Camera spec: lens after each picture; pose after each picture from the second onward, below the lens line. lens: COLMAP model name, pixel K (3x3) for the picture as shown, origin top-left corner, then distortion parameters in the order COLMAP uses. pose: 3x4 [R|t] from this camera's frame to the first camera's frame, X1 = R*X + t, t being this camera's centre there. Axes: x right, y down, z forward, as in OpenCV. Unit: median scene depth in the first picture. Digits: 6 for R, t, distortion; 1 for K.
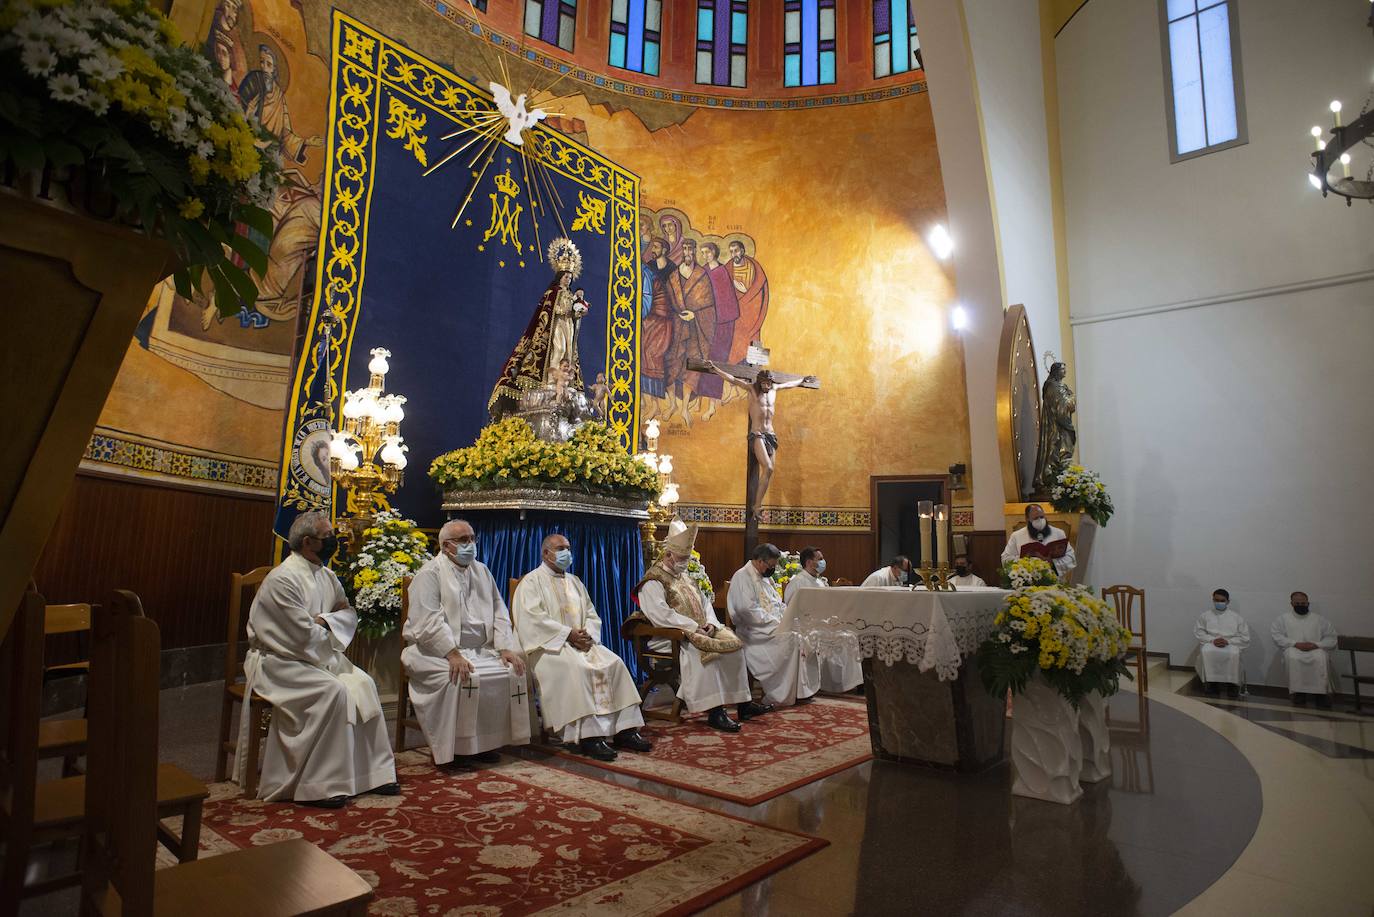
lens RADIAL K [[784.2, 0, 684.9], [0, 784.2, 453.2], [0, 0, 1]] dist [-0.103442, 0.074548]
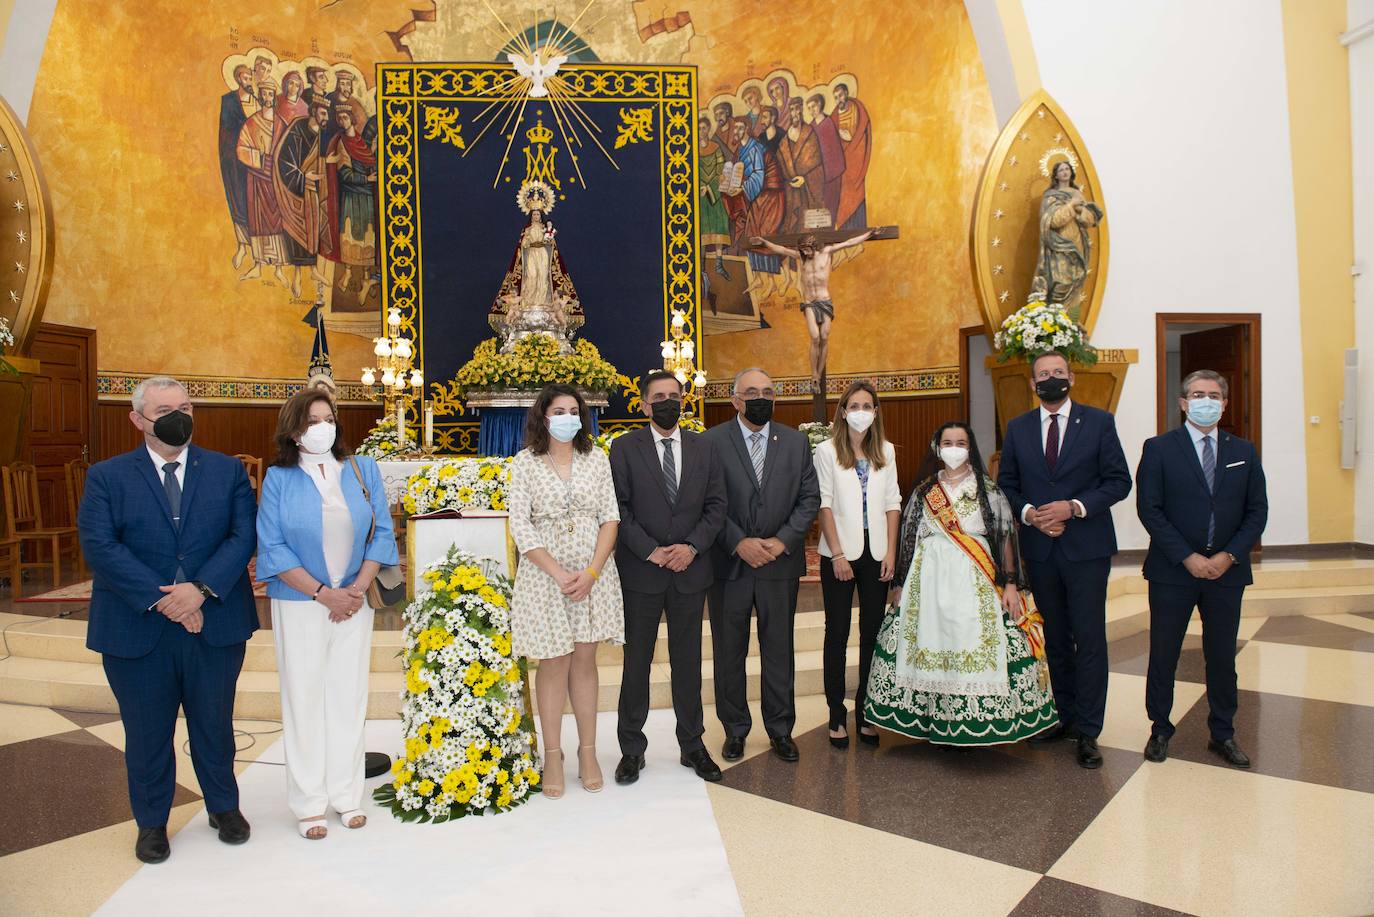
lens RADIAL K [[936.1, 0, 690.3], [0, 936.1, 451.9], [0, 0, 1]] dist [-0.044632, -0.006437]
pose [[0.706633, -0.023085, -0.707203, 0.855355], [0.131743, 0.986283, 0.099442, 0.024483], [0.695207, -0.163438, 0.699982, 0.061311]]
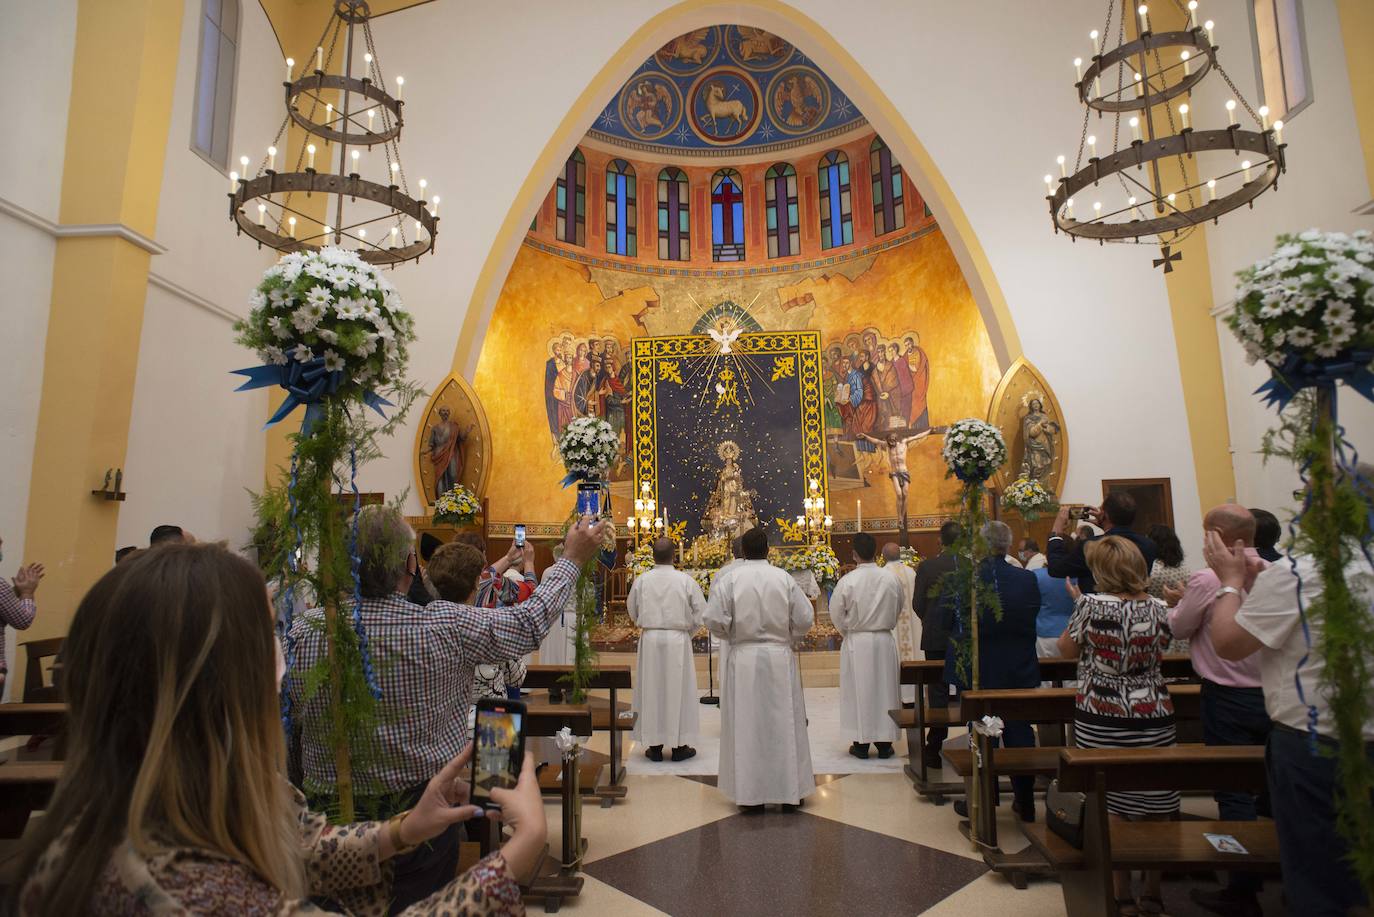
lens RADIAL K [[783.9, 0, 683.6], [0, 783.9, 450.3], [0, 0, 1]] dist [-0.102371, 0.072764]
pose [[0.596502, -0.144404, -0.789514, 1.159964], [0.147632, 0.986638, -0.068919, -0.026691], [0.788917, -0.075447, 0.609850, -0.313925]]
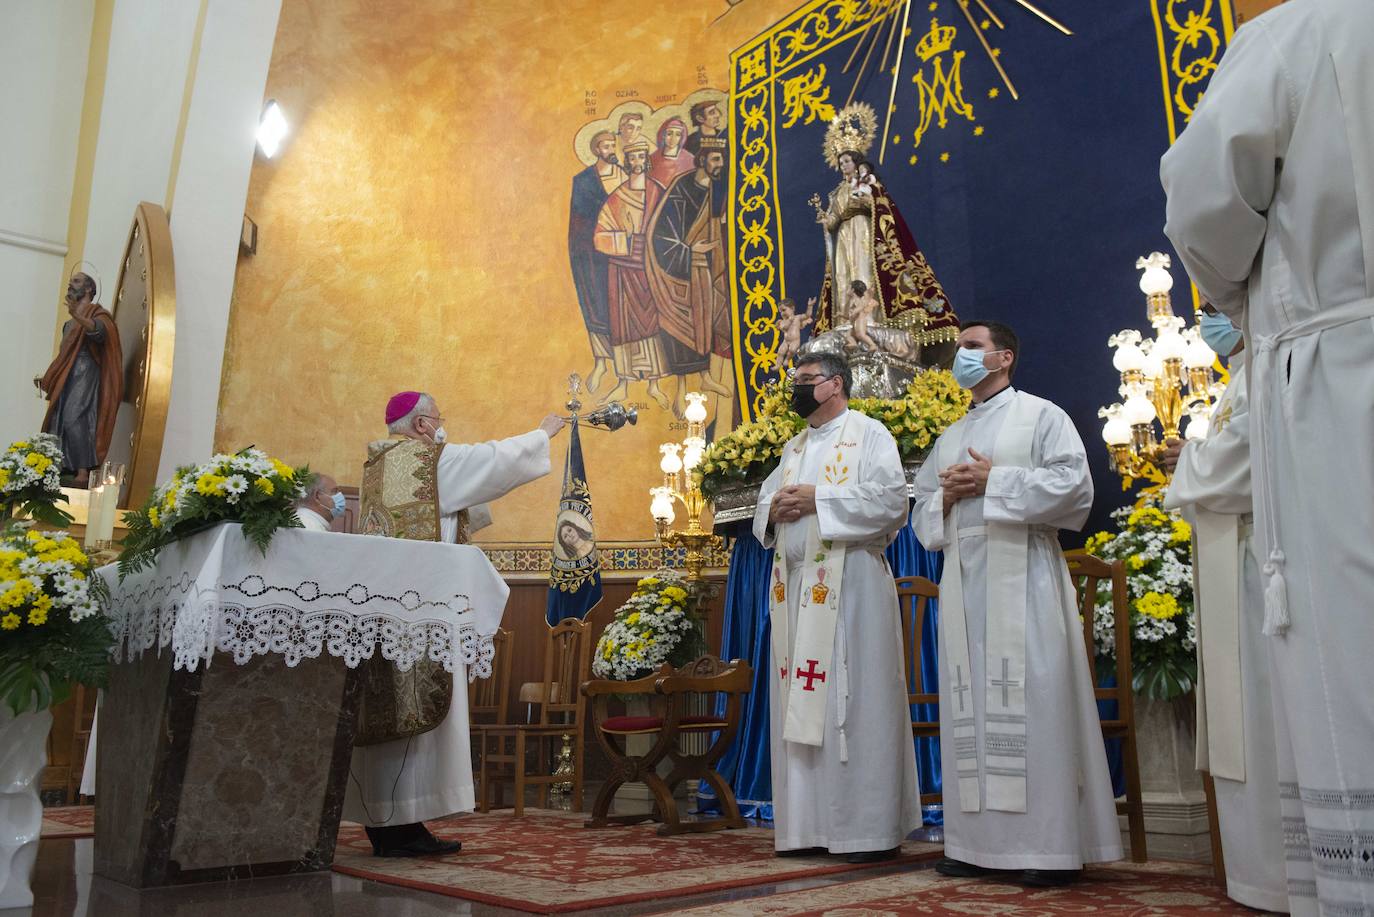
lens RADIAL K [[1148.9, 0, 691.2], [0, 1148.9, 447.1], [0, 0, 1]] dist [-0.011077, -0.003987]
pose [[-0.163350, -0.252344, -0.953750, 0.584769], [0.150006, 0.949142, -0.276816, 0.198171], [0.975097, -0.188286, -0.117189, 0.763006]]
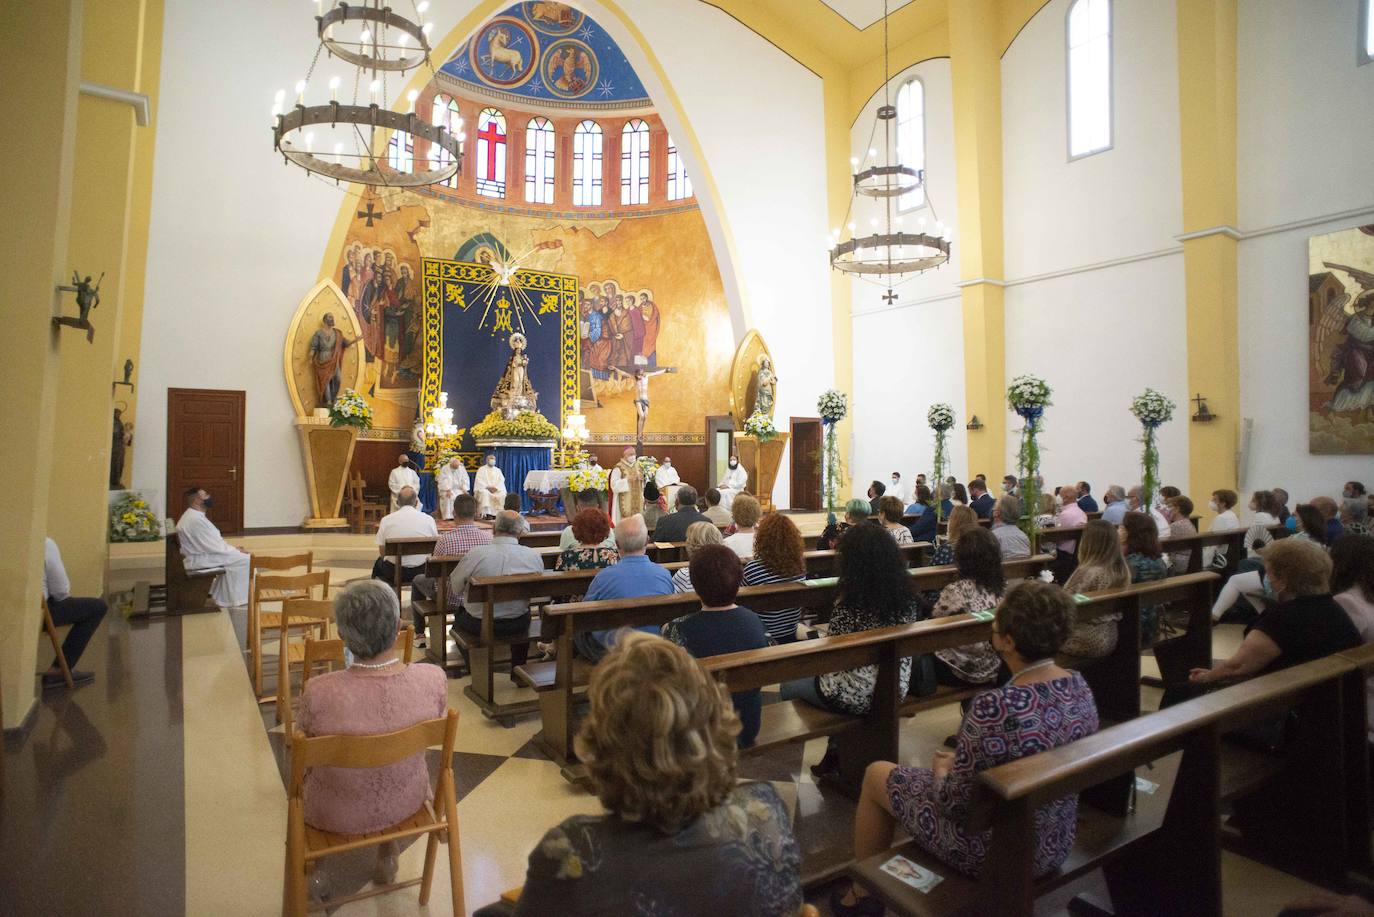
lens RADIAL K [[784.2, 0, 684.9], [0, 784.2, 453.2], [0, 0, 1]] dist [-0.103442, 0.074548]
pose [[0.954933, -0.025931, -0.295686, 0.870380], [0.064061, 0.990704, 0.120004, -0.133585], [0.289825, -0.133537, 0.947718, -0.998954]]
